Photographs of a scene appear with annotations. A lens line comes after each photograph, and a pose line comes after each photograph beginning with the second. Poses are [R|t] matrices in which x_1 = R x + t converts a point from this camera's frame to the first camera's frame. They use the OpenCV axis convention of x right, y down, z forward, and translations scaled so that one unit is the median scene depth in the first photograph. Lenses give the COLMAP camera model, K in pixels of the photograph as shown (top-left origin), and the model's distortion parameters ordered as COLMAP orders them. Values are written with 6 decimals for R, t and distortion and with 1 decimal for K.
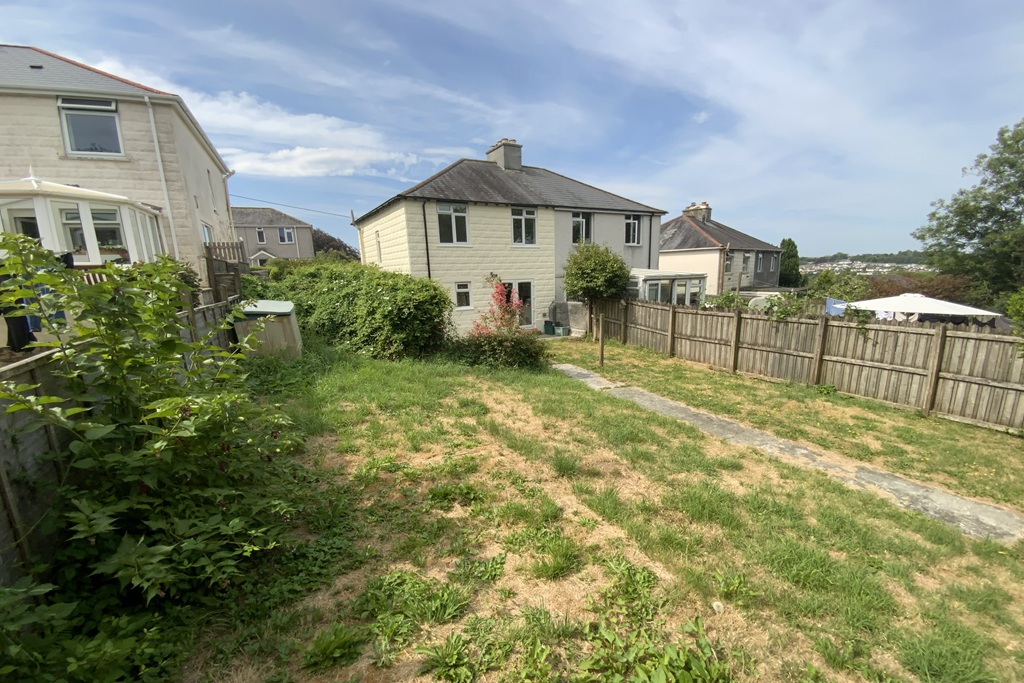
lens RADIAL K [[416.4, 0, 522.1], [0, 416.4, 361.4], [0, 0, 1]] dist [0.009649, -0.014042]
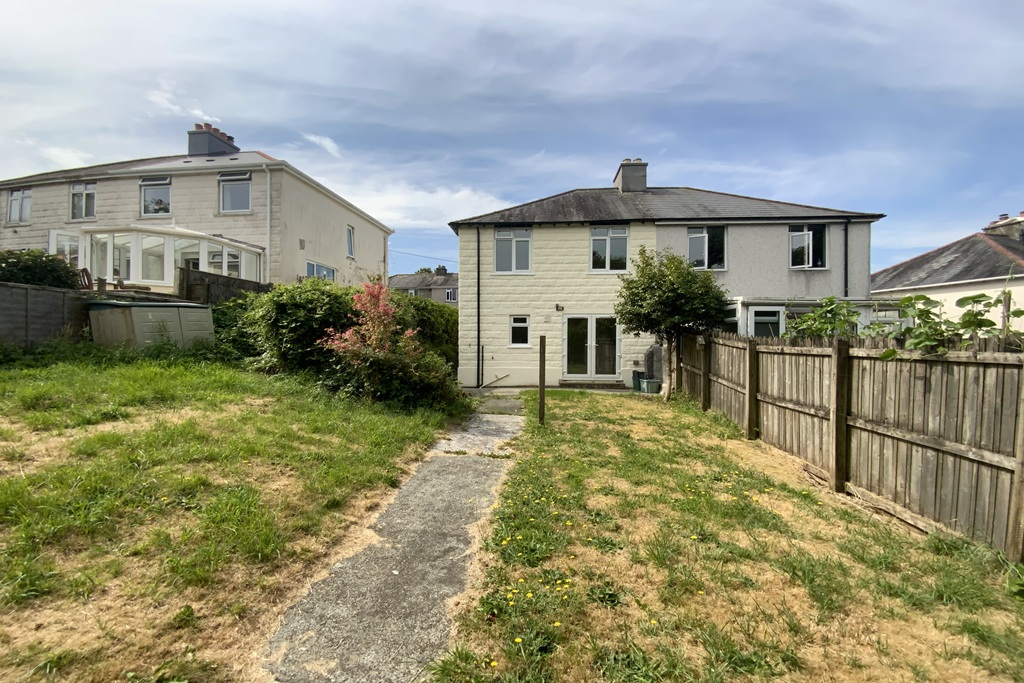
lens RADIAL K [[421.3, 0, 512.0], [0, 421.3, 341.5], [0, 0, 1]] dist [0.022058, -0.020071]
pose [[0.825361, 0.029514, -0.563834, 0.466804], [-0.142605, 0.977152, -0.157602, -0.001570], [0.546300, 0.210483, 0.810712, 0.436156]]
